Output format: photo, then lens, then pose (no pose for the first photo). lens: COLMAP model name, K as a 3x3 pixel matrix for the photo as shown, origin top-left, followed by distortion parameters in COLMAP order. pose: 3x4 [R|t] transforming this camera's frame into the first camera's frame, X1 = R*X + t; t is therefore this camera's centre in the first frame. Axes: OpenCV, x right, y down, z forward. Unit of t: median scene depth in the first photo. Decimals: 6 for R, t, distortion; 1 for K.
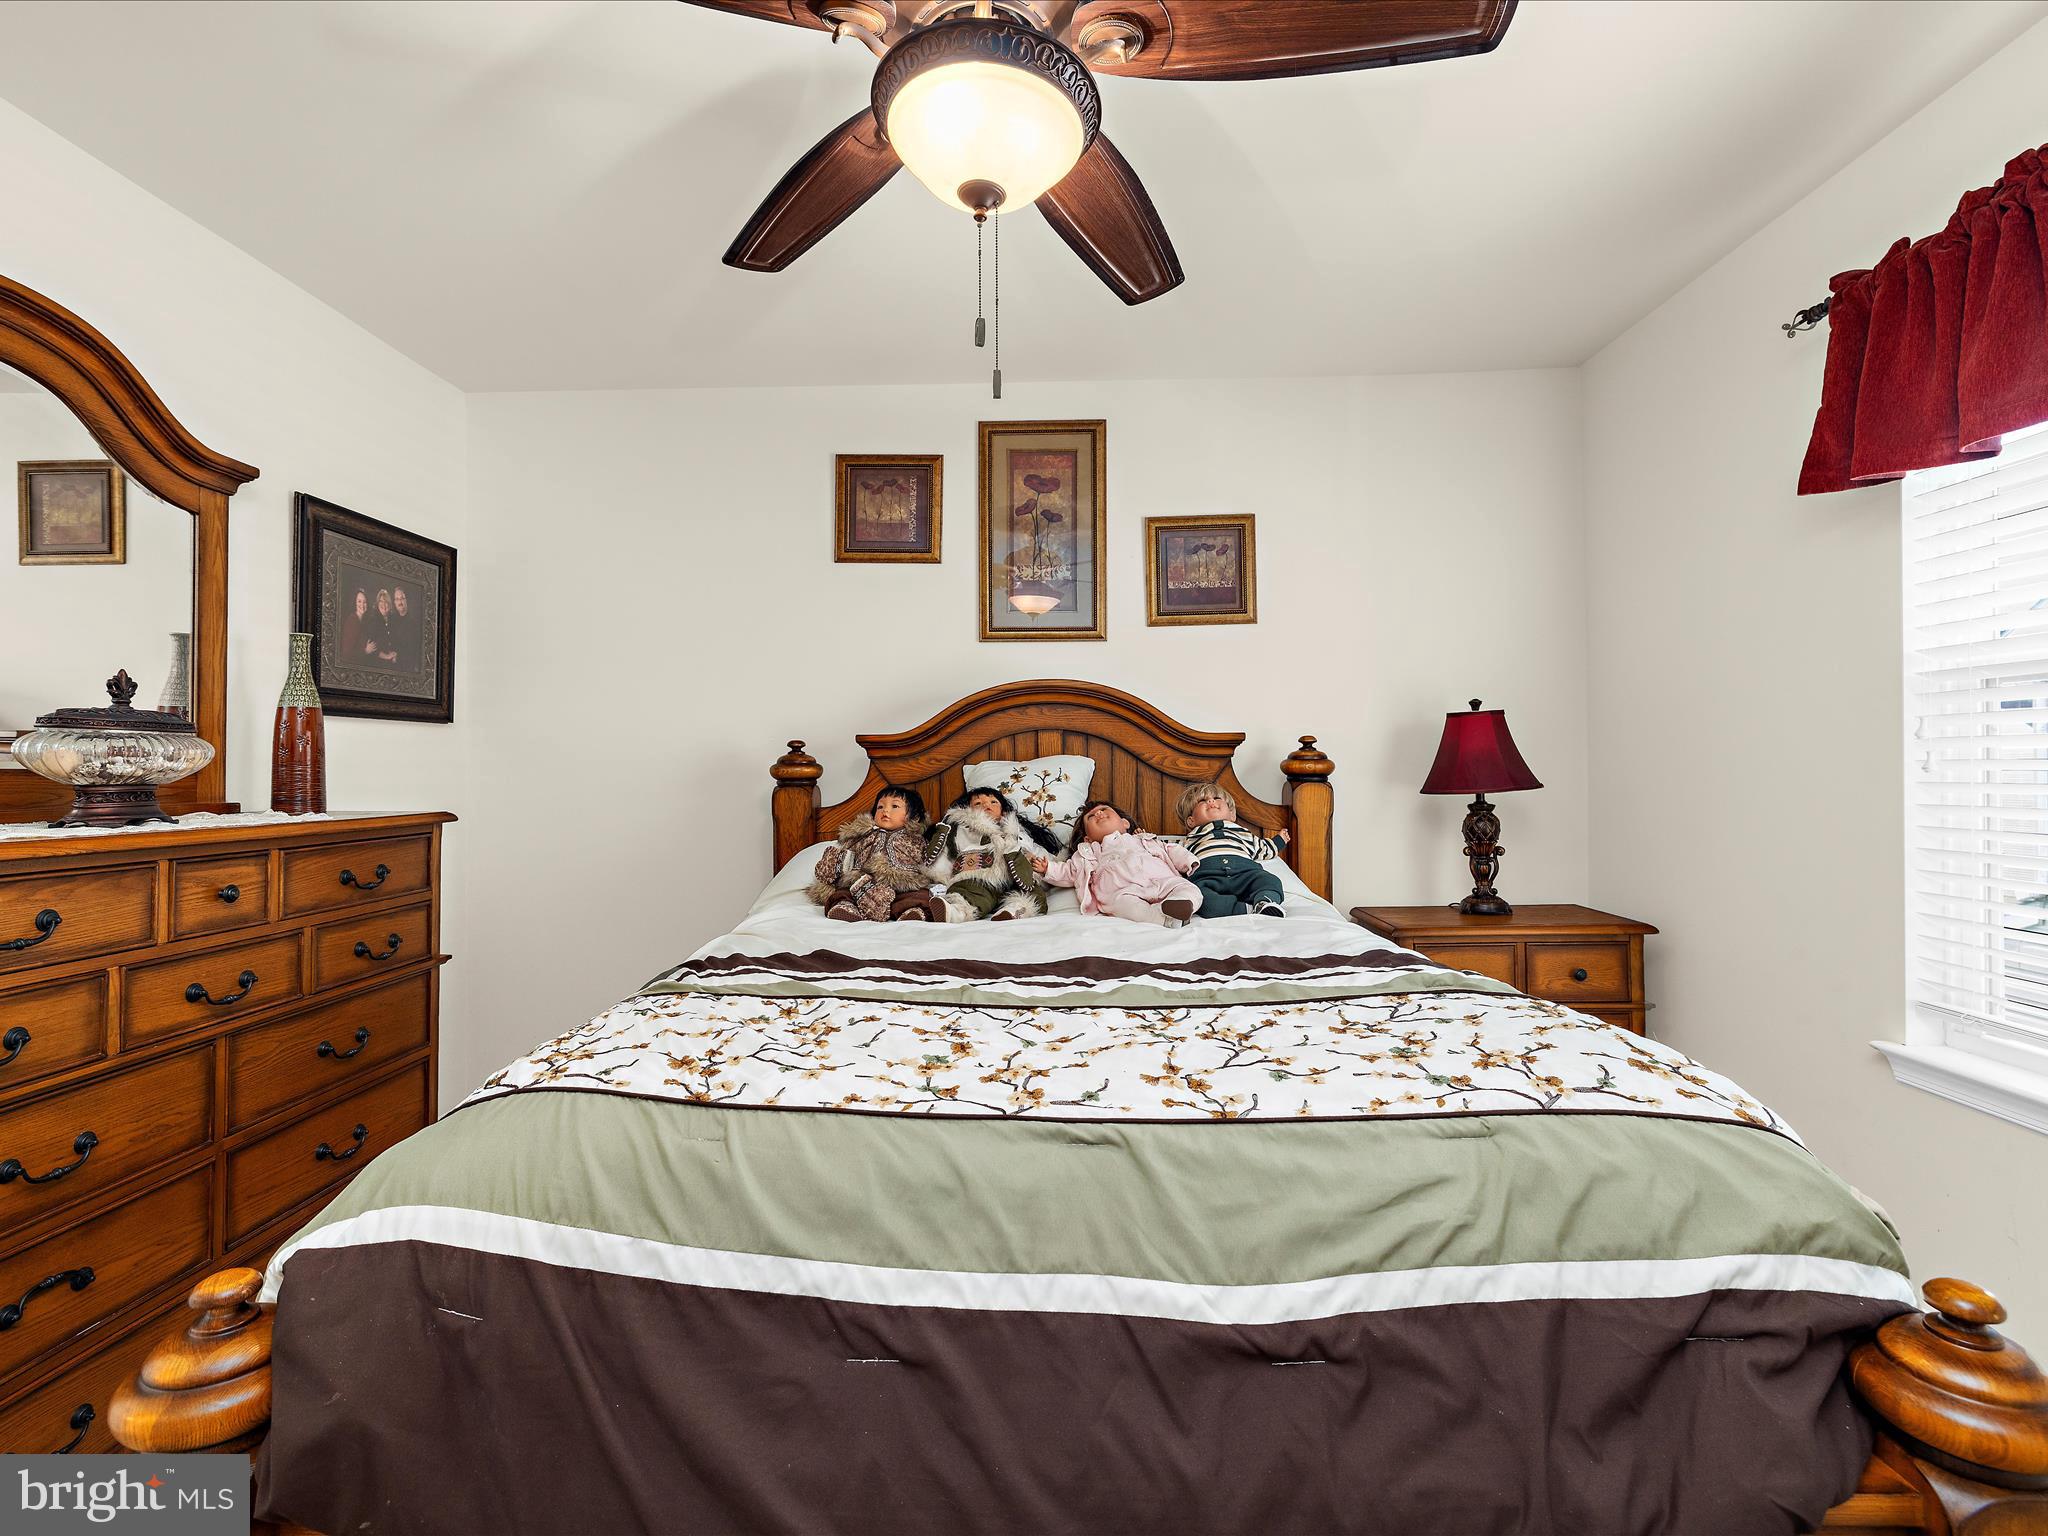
lens RADIAL K [[970.7, 0, 1021.1], [0, 970.7, 770.8], [0, 0, 1]] dist [-0.002779, 0.000513]
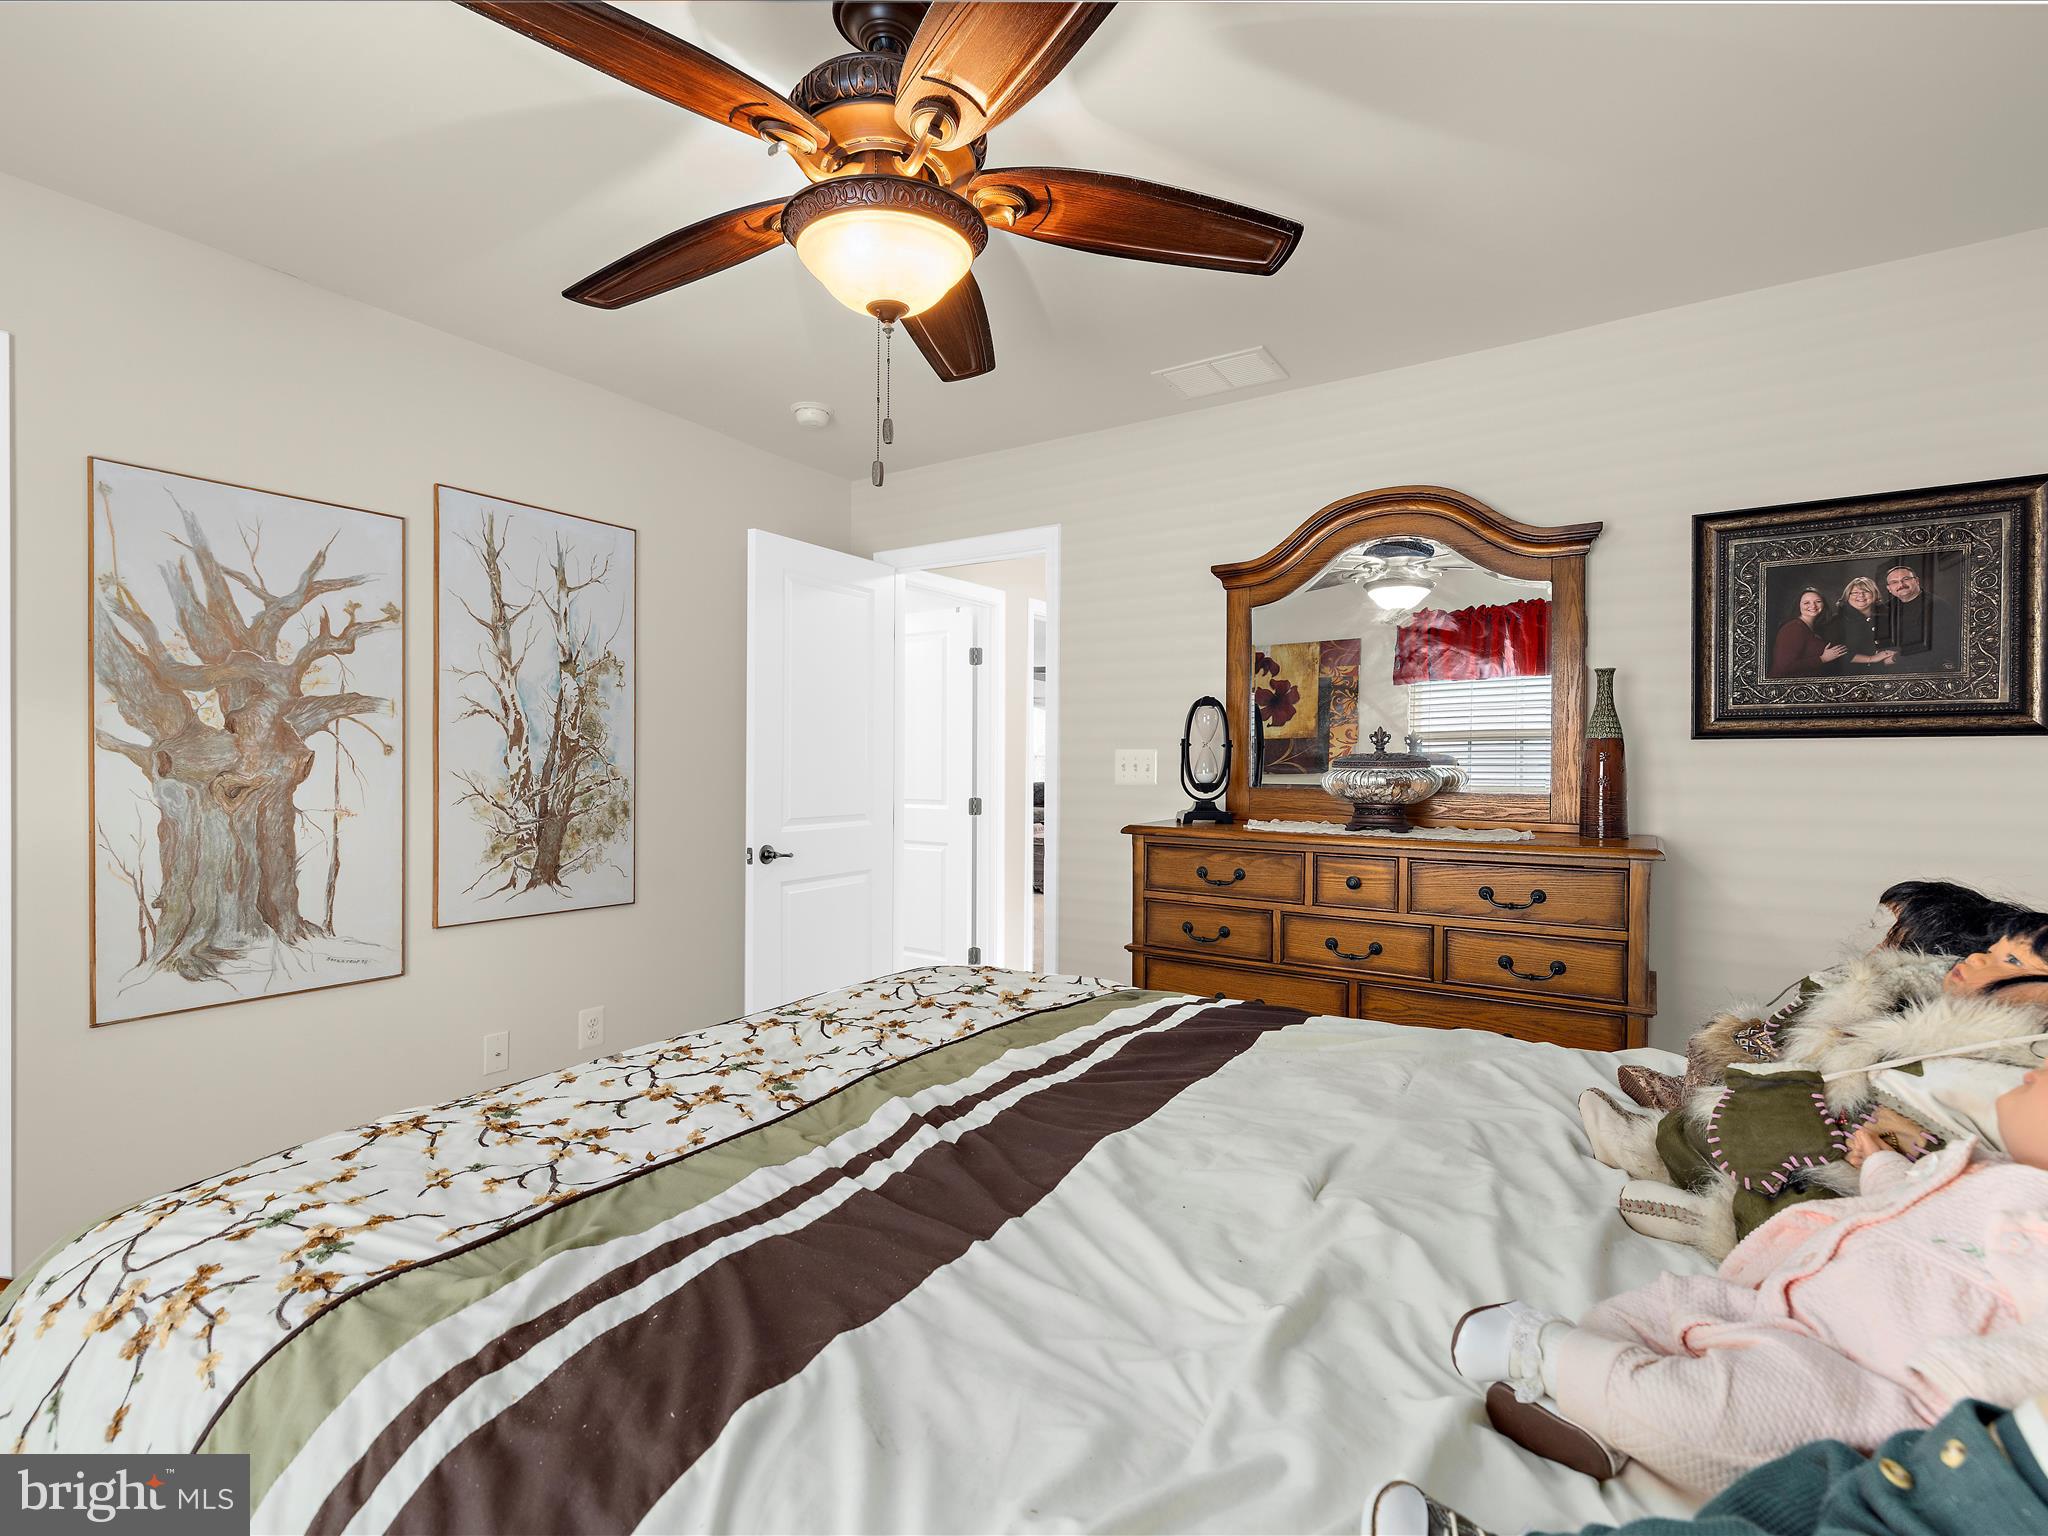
lens RADIAL K [[950.8, 0, 1015.0], [0, 950.8, 763.7], [0, 0, 1]] dist [0.000935, 0.000034]
pose [[-0.536212, -0.001248, -0.844083, 0.626545], [-0.002920, 0.999996, 0.000377, -0.046643], [0.844079, 0.002667, -0.536213, 1.313800]]
